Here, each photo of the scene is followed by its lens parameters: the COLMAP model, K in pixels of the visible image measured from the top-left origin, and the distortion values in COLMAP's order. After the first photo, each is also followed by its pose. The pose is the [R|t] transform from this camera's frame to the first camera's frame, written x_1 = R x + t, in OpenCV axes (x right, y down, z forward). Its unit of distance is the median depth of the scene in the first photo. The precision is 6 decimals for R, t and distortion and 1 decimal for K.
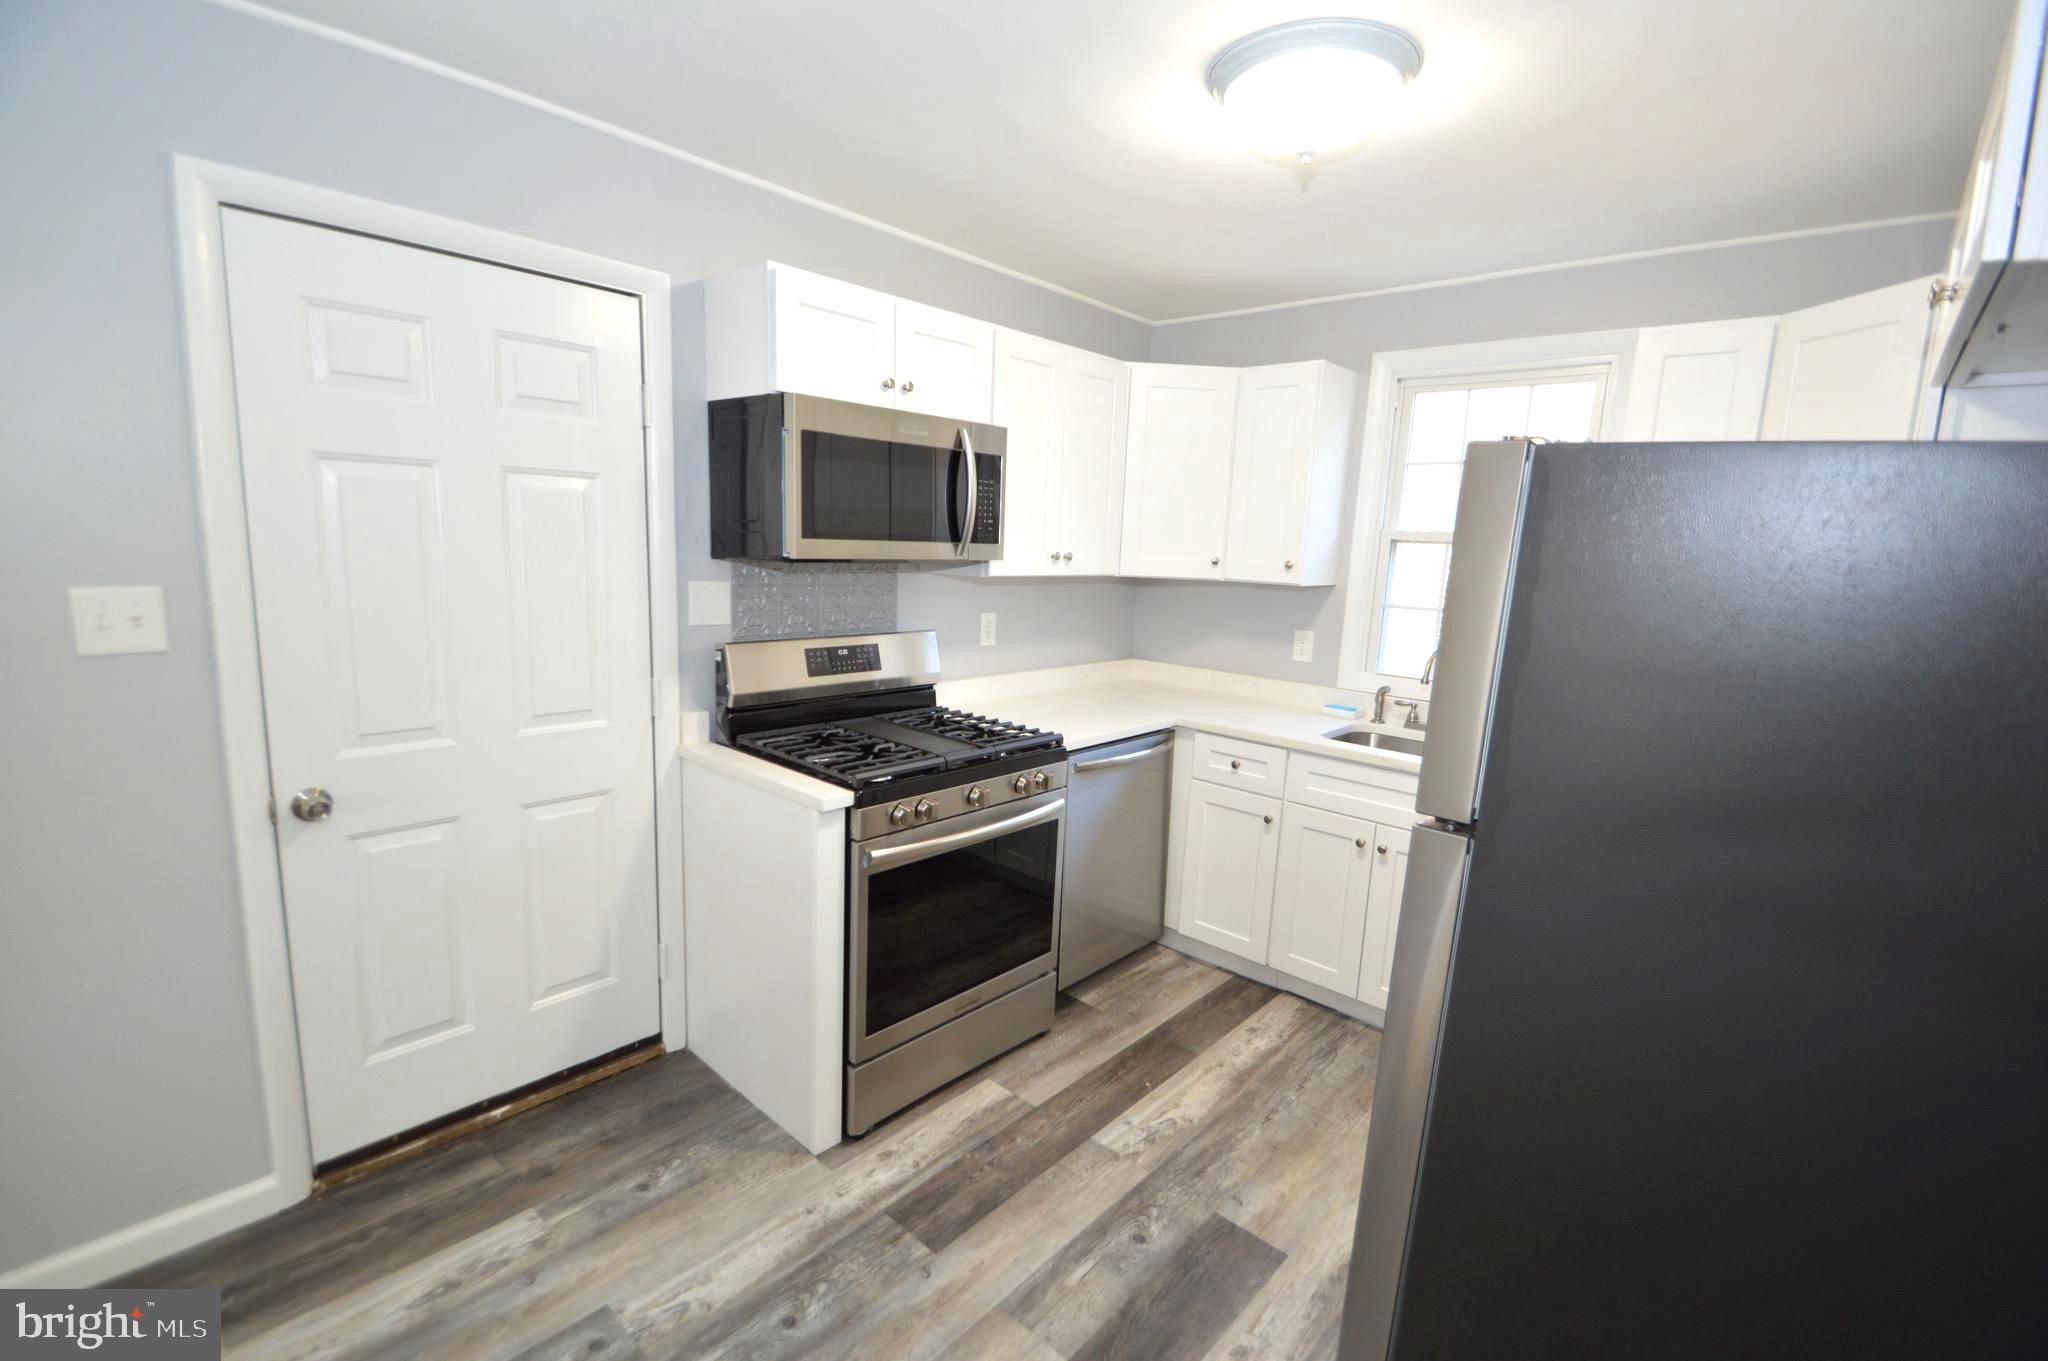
lens RADIAL K [[904.8, 0, 1021.6], [0, 904.8, 692.7], [0, 0, 1]] dist [0.025979, -0.025933]
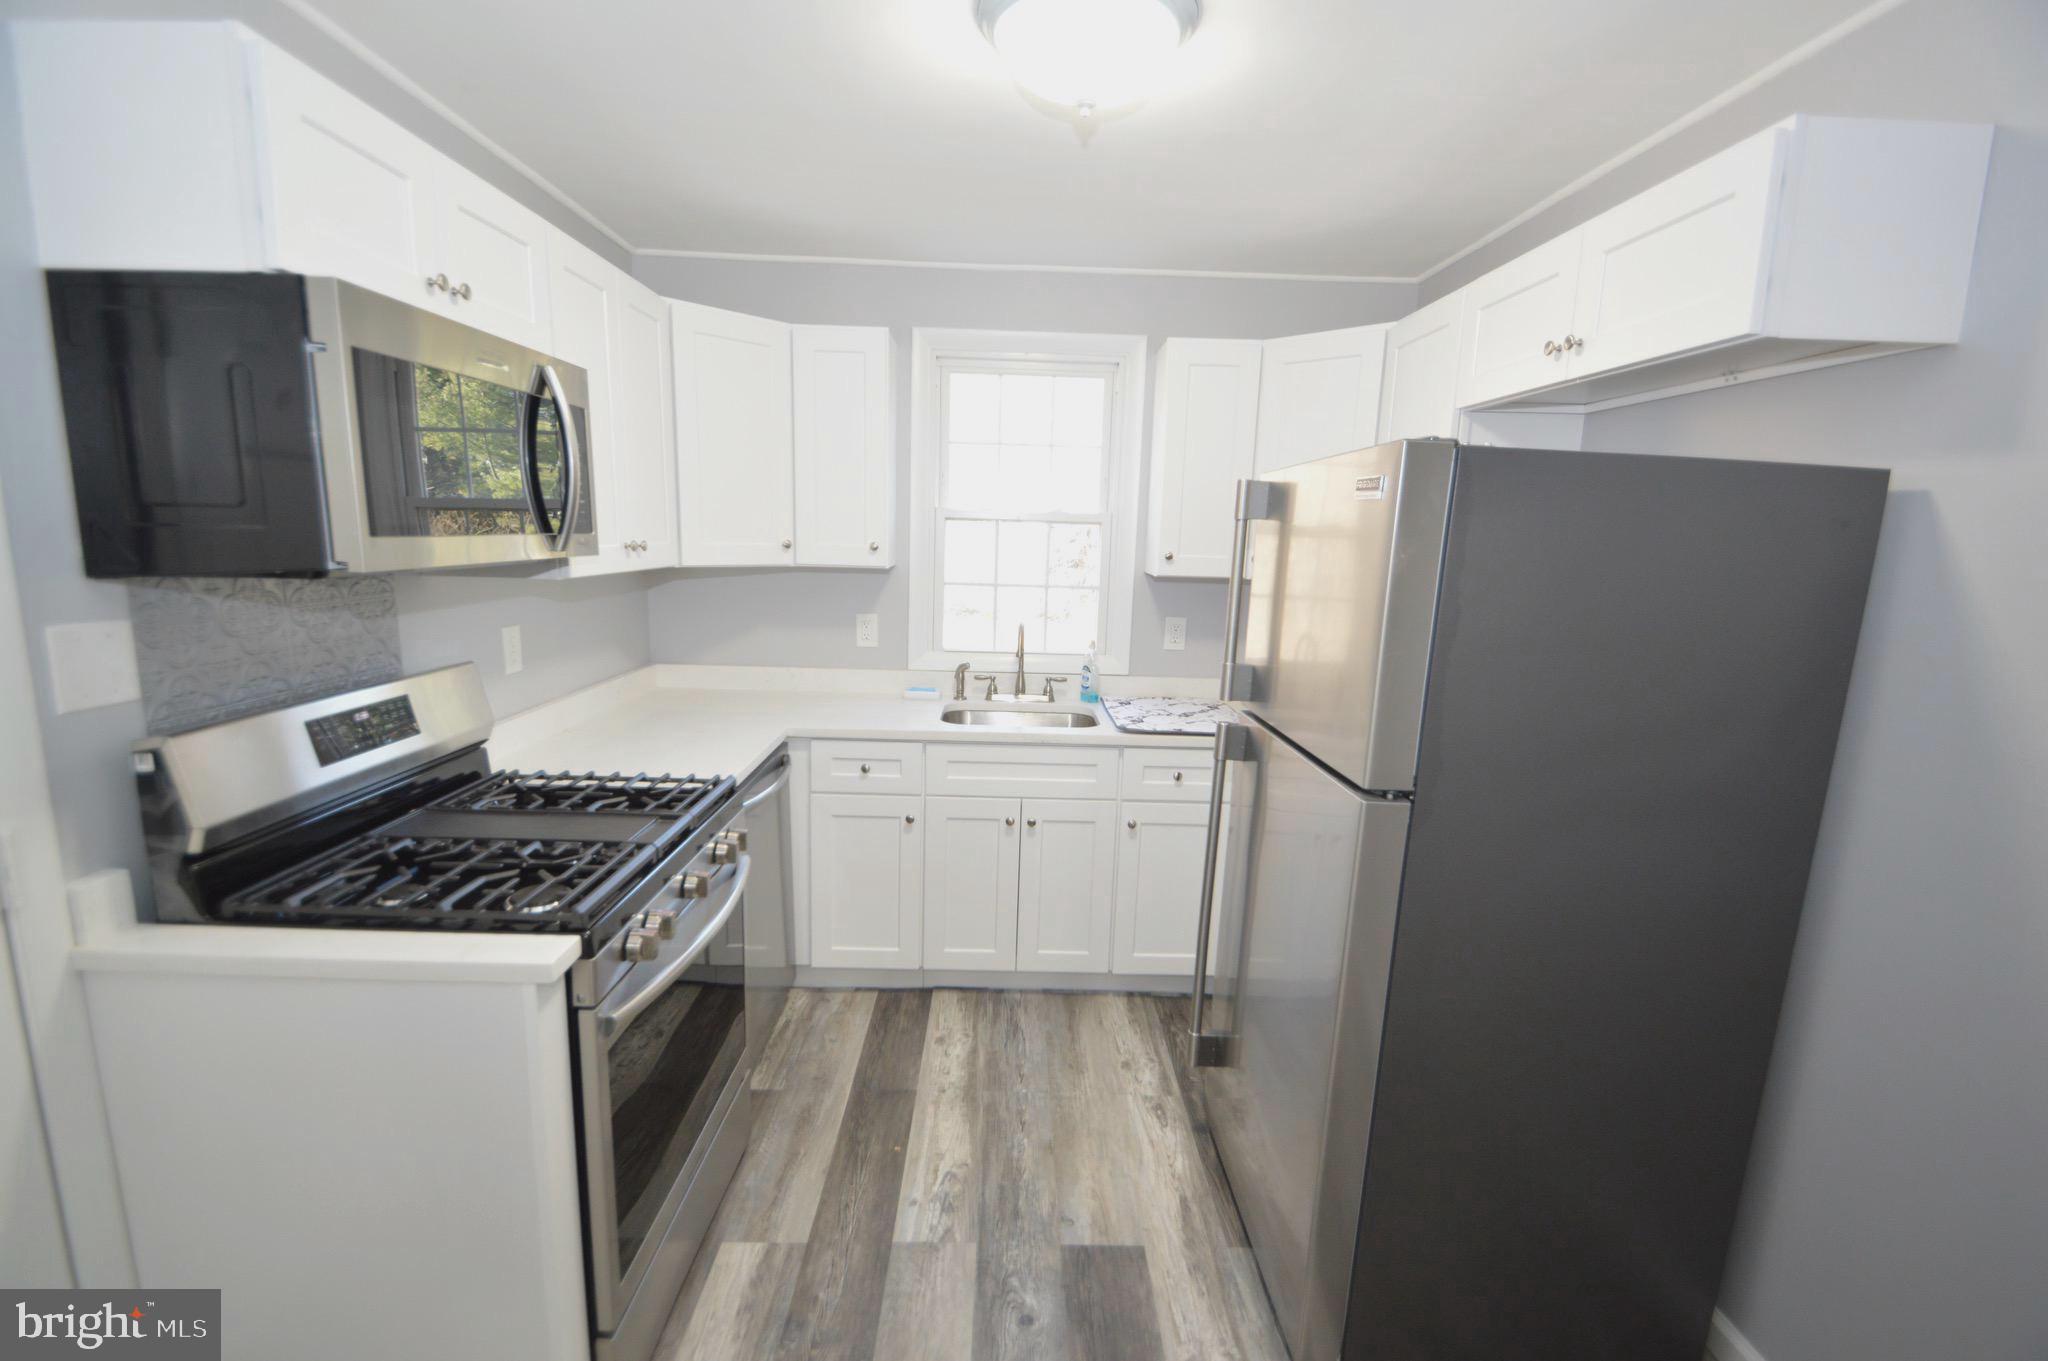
lens RADIAL K [[904.8, 0, 1021.6], [0, 904.8, 692.7], [0, 0, 1]] dist [0.025979, -0.025933]
pose [[0.731327, -0.141440, 0.667199, -0.303676], [0.118247, 0.989740, 0.080204, -0.062205], [-0.671698, 0.020239, 0.740549, 0.266186]]
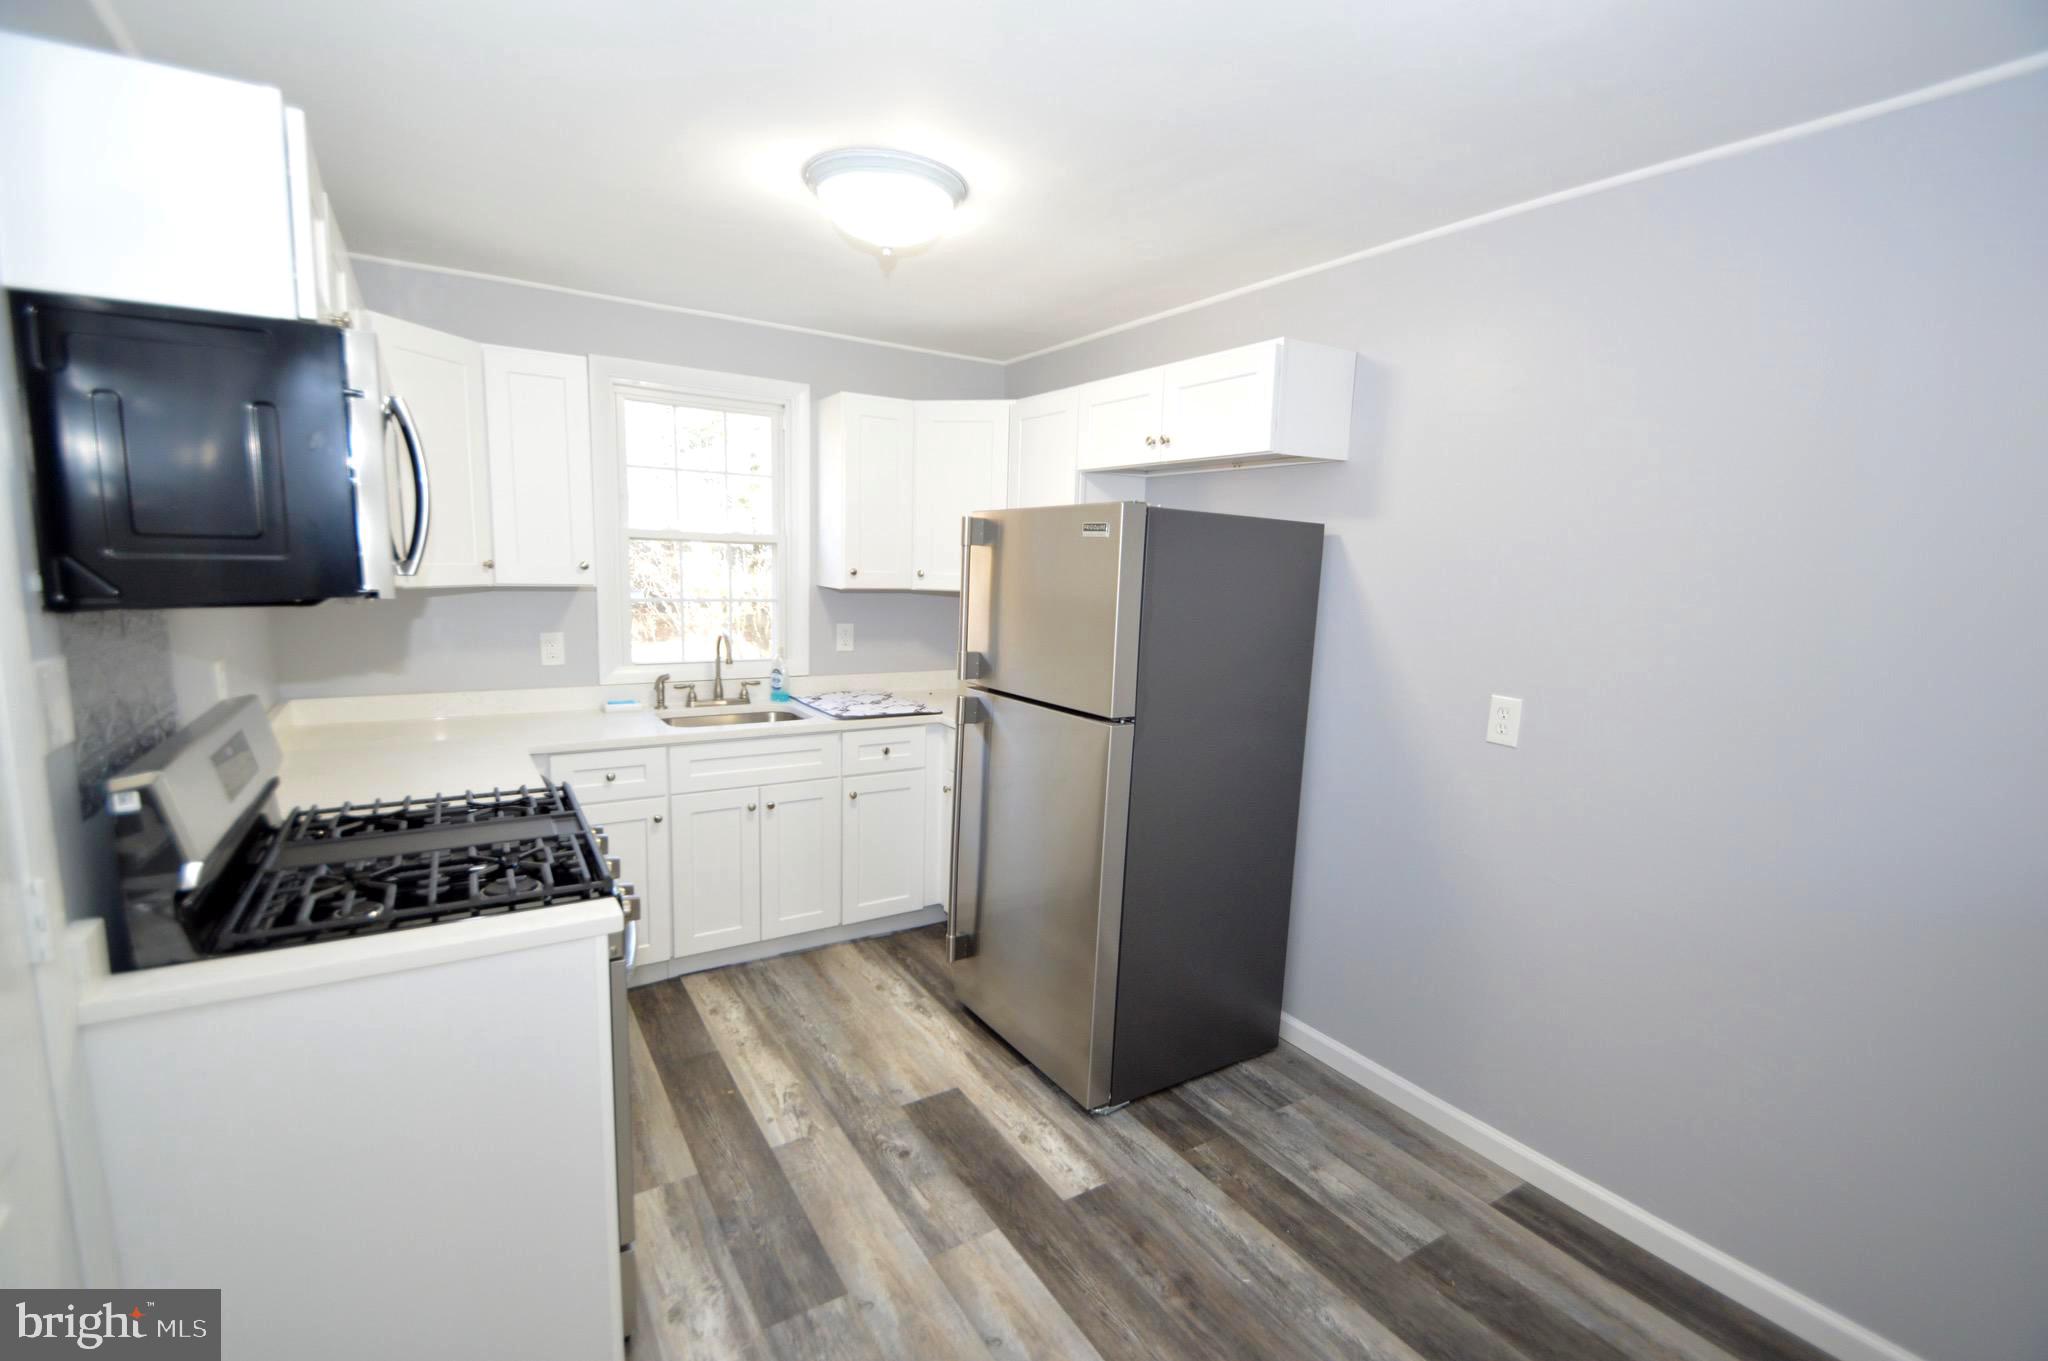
lens RADIAL K [[904.8, 0, 1021.6], [0, 904.8, 692.7], [0, 0, 1]] dist [0.025979, -0.025933]
pose [[0.268357, -0.176554, 0.947002, -0.664226], [0.145617, 0.979200, 0.141292, -0.098515], [-0.952250, 0.099983, 0.288484, 0.367767]]
